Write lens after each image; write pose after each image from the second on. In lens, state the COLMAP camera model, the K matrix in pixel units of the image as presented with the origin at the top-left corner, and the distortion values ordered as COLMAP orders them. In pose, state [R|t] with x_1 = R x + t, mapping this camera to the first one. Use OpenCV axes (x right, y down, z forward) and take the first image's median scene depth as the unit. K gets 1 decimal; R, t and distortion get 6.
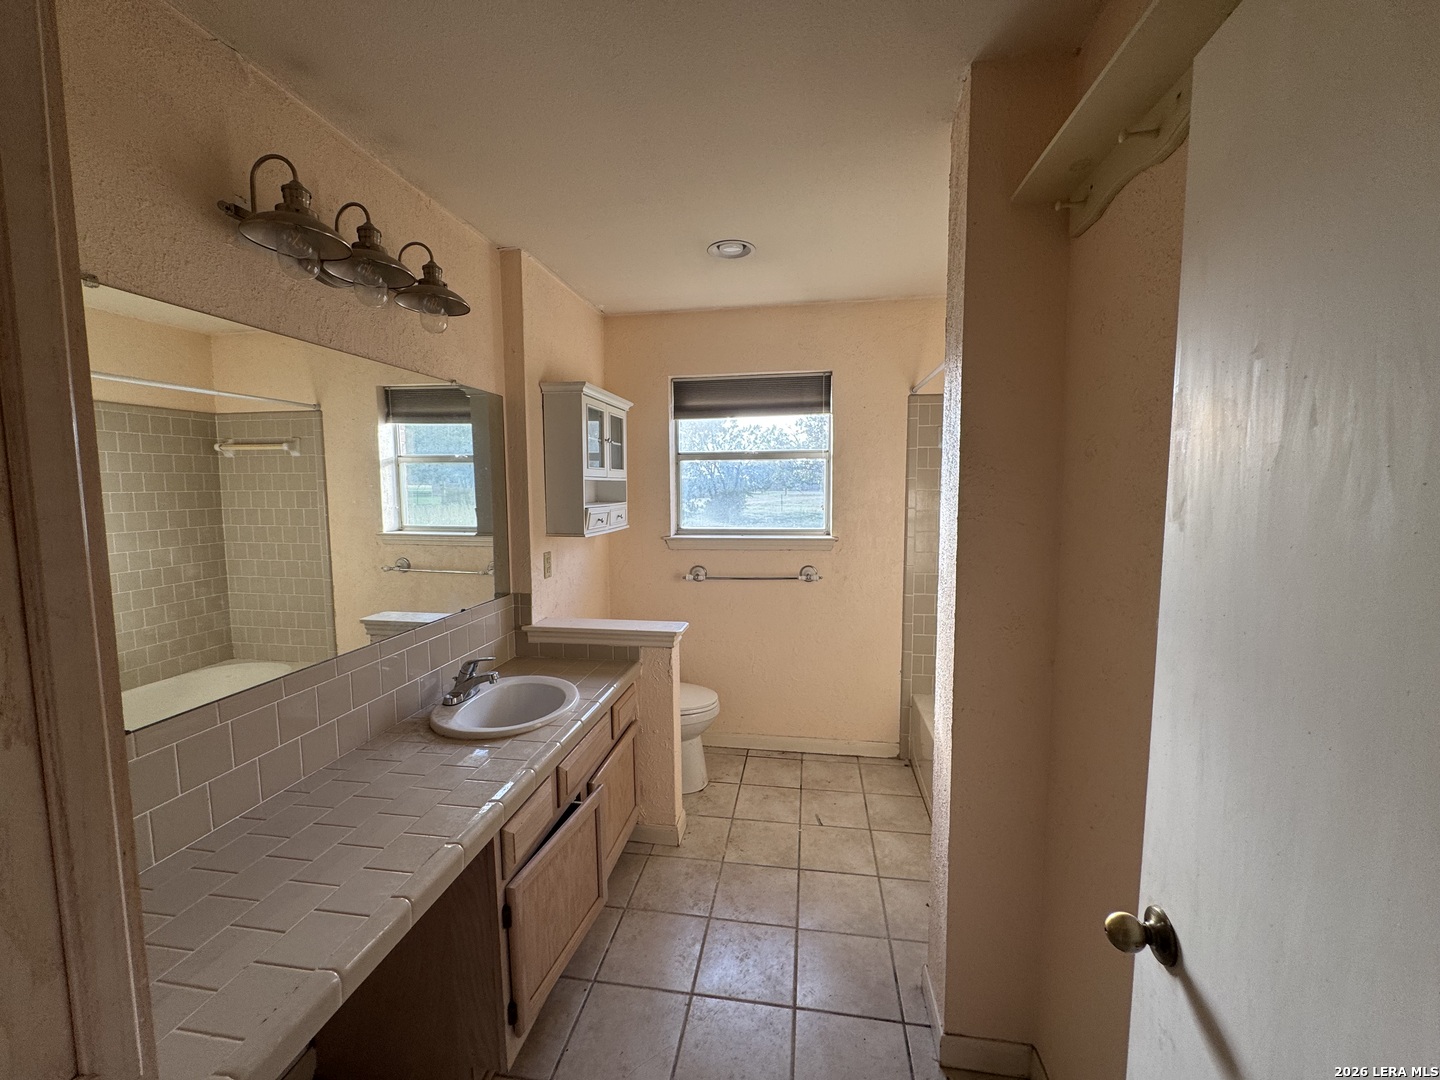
lens RADIAL K [[574.4, 0, 719.5], [0, 574.4, 540.0], [0, 0, 1]] dist [-0.004050, -0.000291]
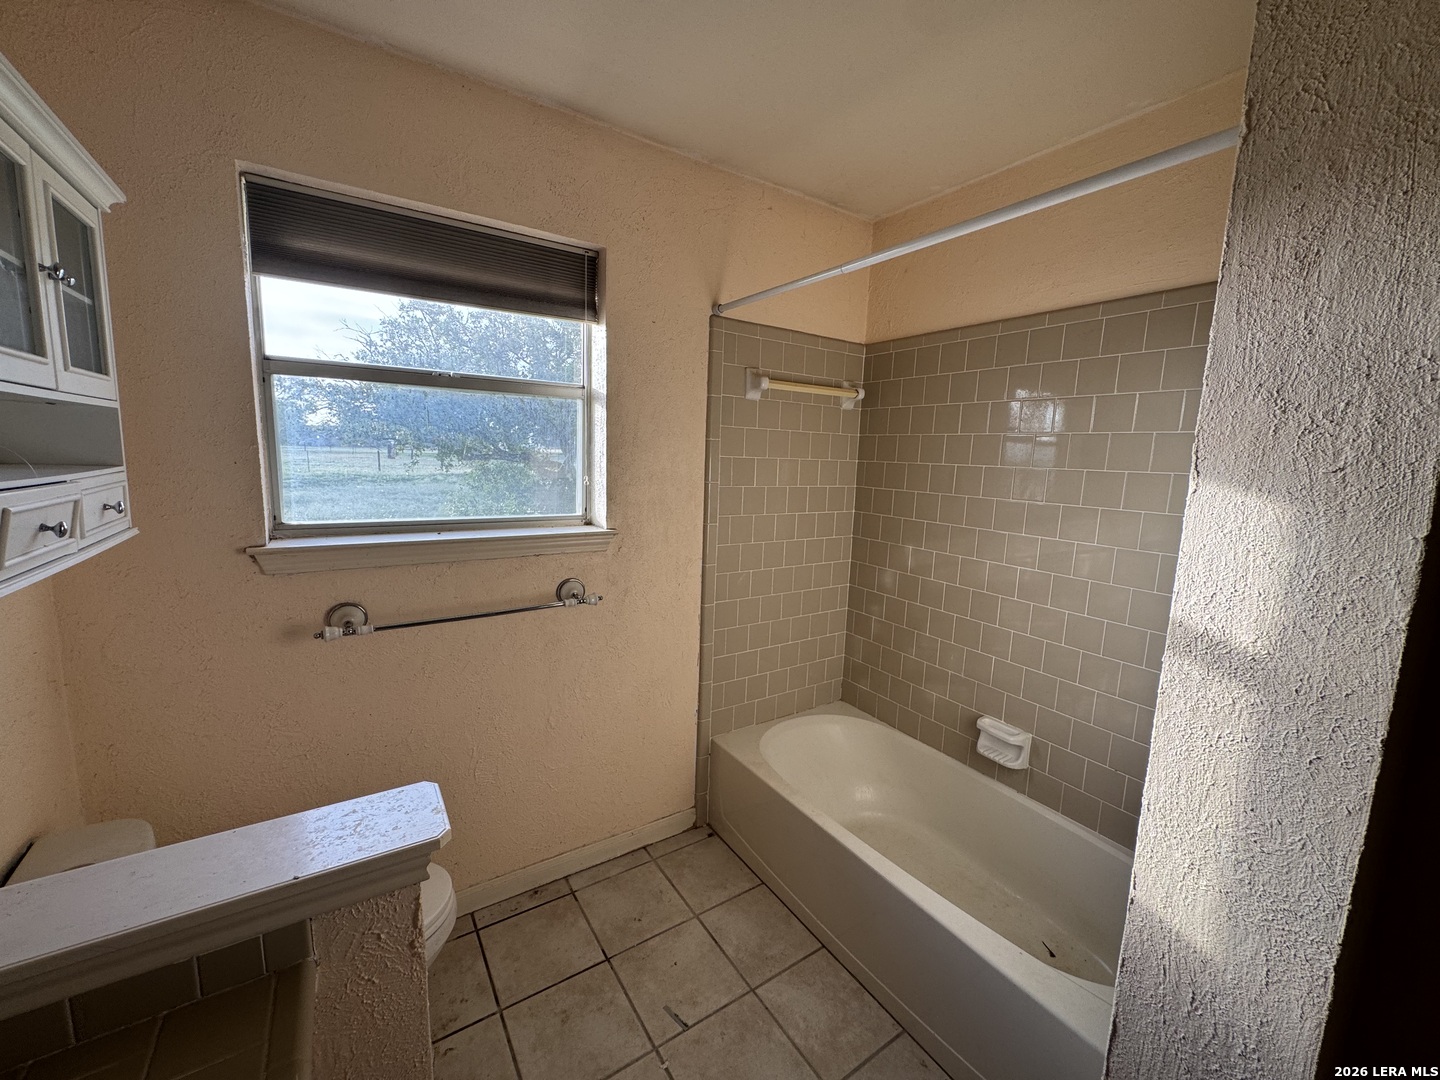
lens RADIAL K [[574.4, 0, 724.7], [0, 574.4, 538.7], [0, 0, 1]] dist [-0.004050, -0.000291]
pose [[0.733146, -0.066868, 0.676776, -0.130223], [0.021492, 0.996935, 0.075218, -0.038904], [-0.679732, -0.040601, 0.732336, 0.462654]]
